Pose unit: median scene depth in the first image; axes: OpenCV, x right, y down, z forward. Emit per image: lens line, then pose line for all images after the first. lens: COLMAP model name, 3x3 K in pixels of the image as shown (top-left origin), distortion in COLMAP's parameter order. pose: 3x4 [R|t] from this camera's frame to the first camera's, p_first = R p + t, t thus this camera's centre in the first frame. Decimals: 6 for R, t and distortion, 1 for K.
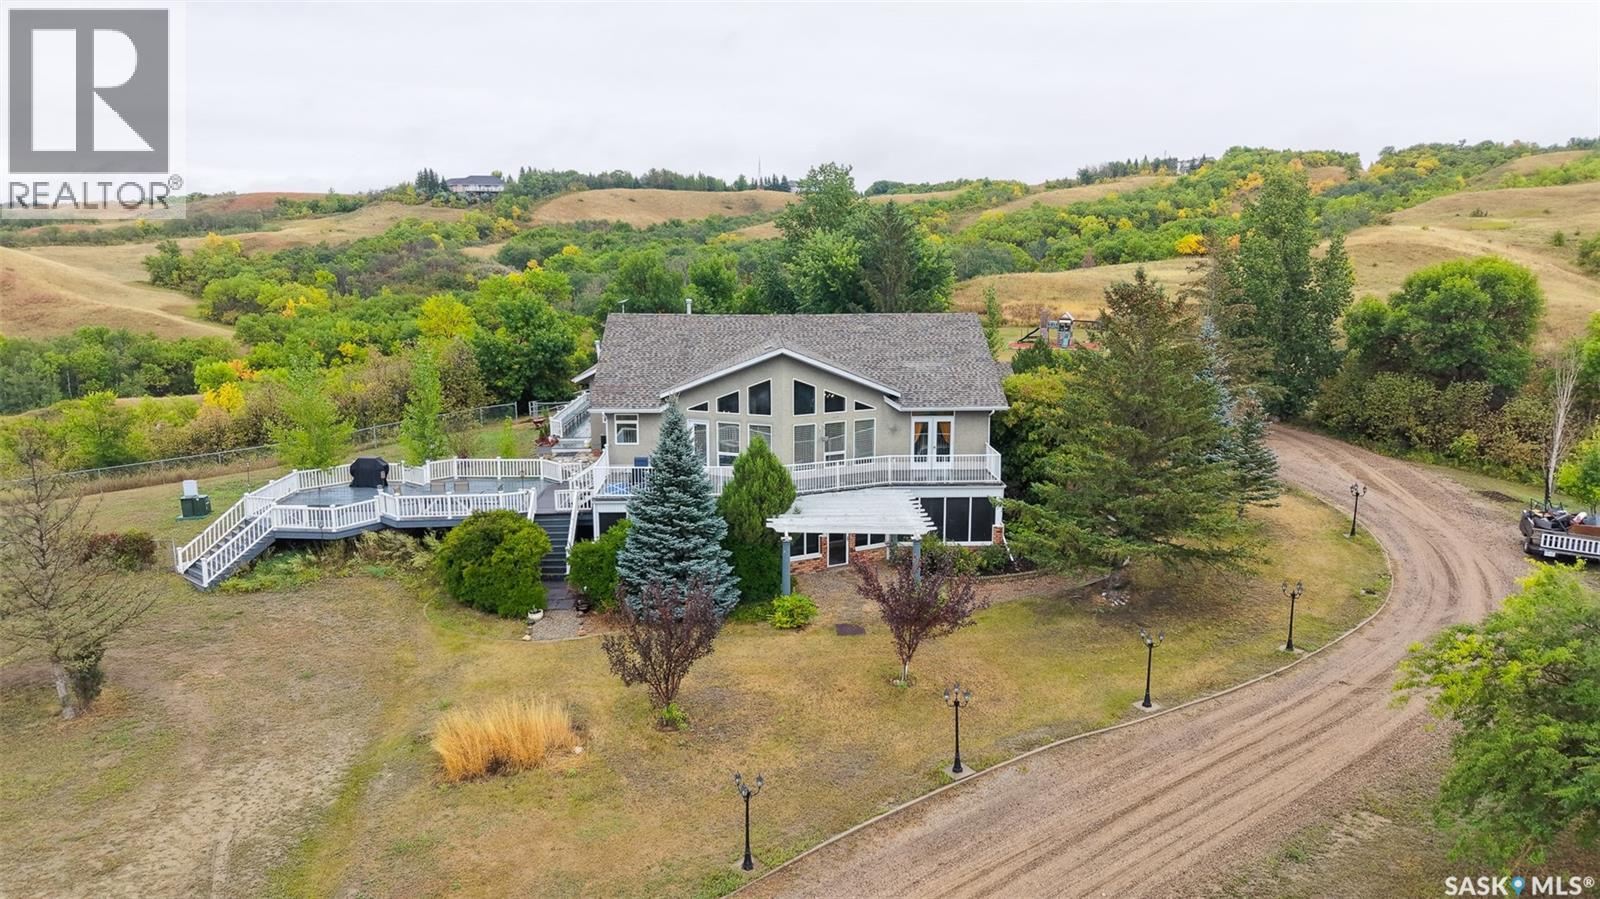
lens RADIAL K [[1076.9, 0, 800.0], [0, 1076.9, 449.5], [0, 0, 1]] dist [0.002949, -0.001420]
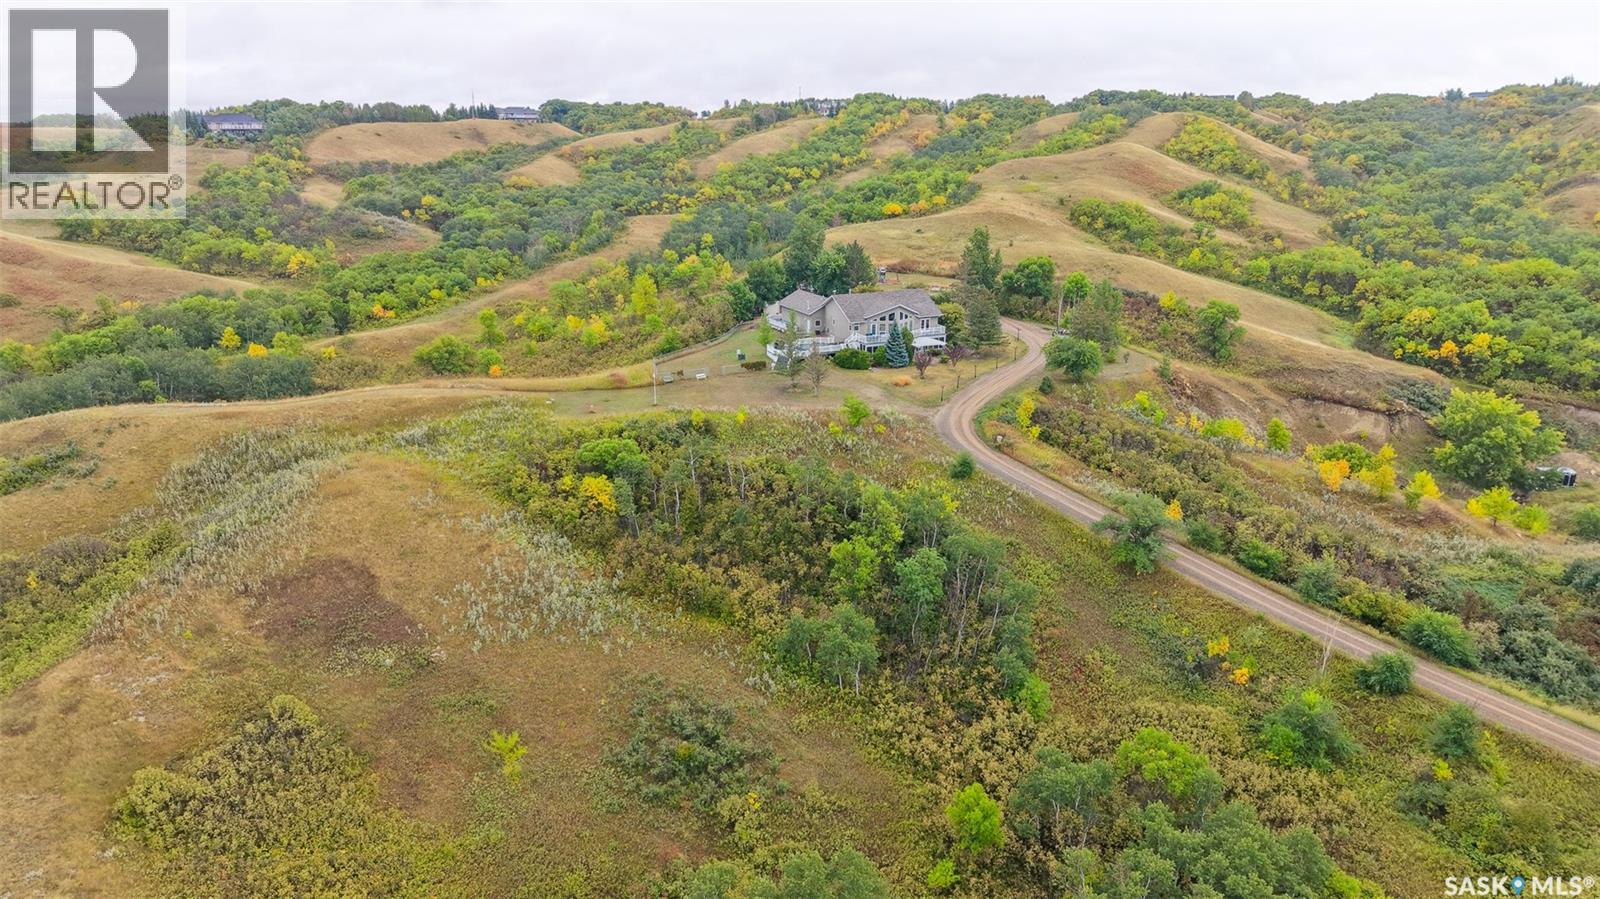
lens RADIAL K [[1094.6, 0, 793.1], [0, 1094.6, 451.3], [0, 0, 1]] dist [0.024535, -0.017428]
pose [[0.932293, -0.107637, 0.345316, -0.576178], [0.070435, 0.990445, 0.118565, -0.018744], [-0.354779, -0.086215, 0.930967, -0.852154]]
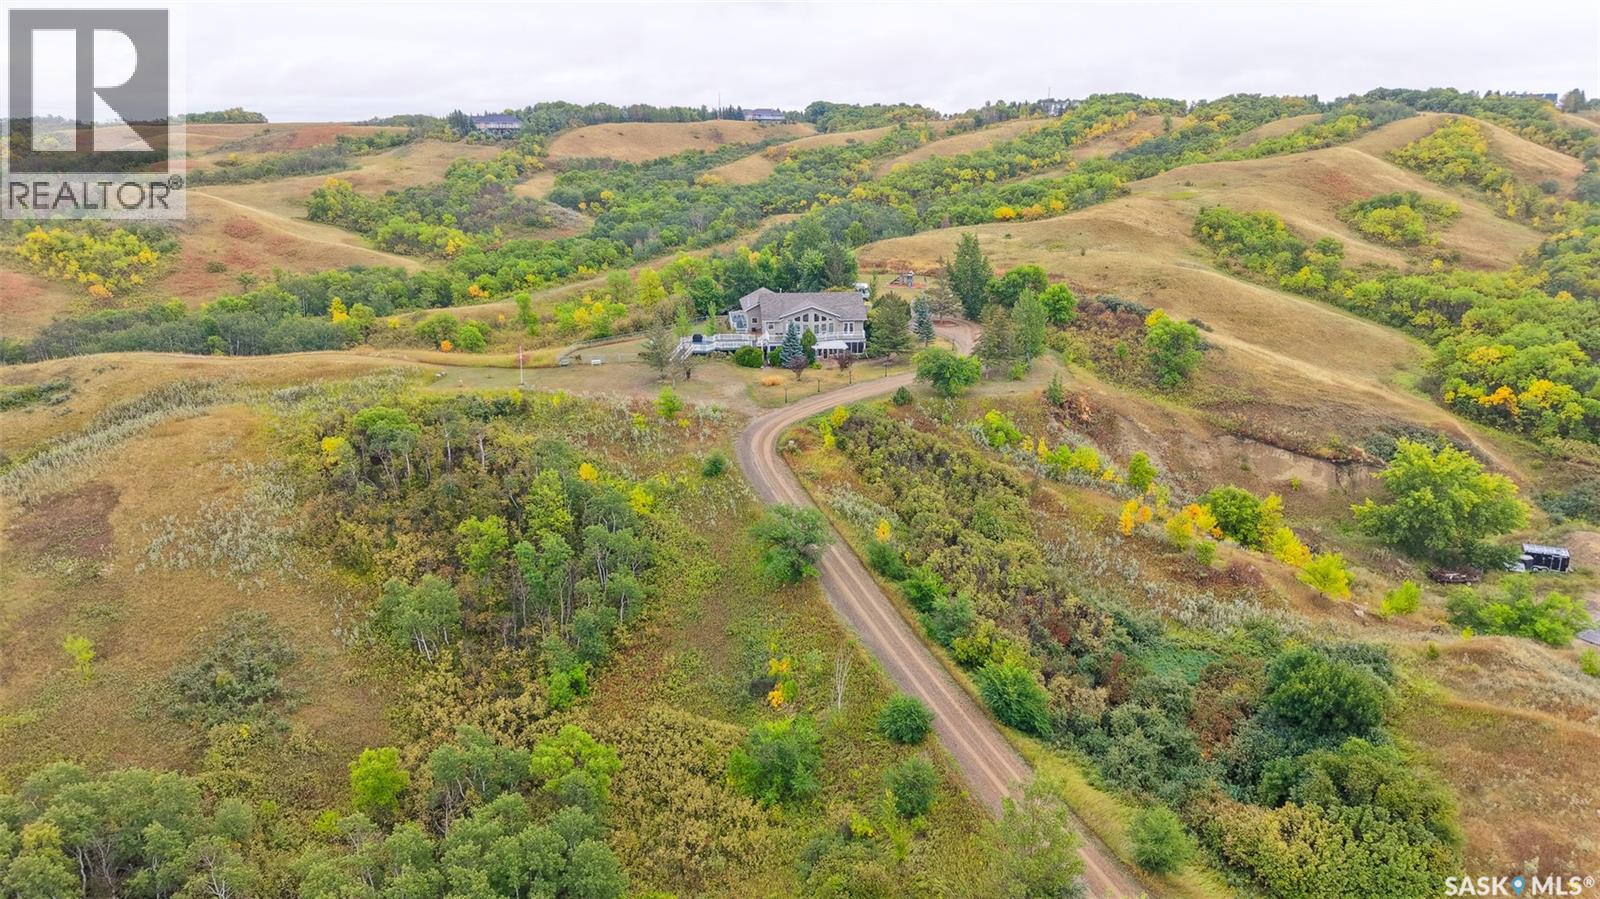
lens RADIAL K [[1094.6, 0, 793.1], [0, 1094.6, 451.3], [0, 0, 1]] dist [0.024535, -0.017428]
pose [[0.998433, -0.015712, 0.053712, -0.096867], [0.009986, 0.994394, 0.105267, 0.005451], [-0.055065, -0.104566, 0.992992, -0.968445]]
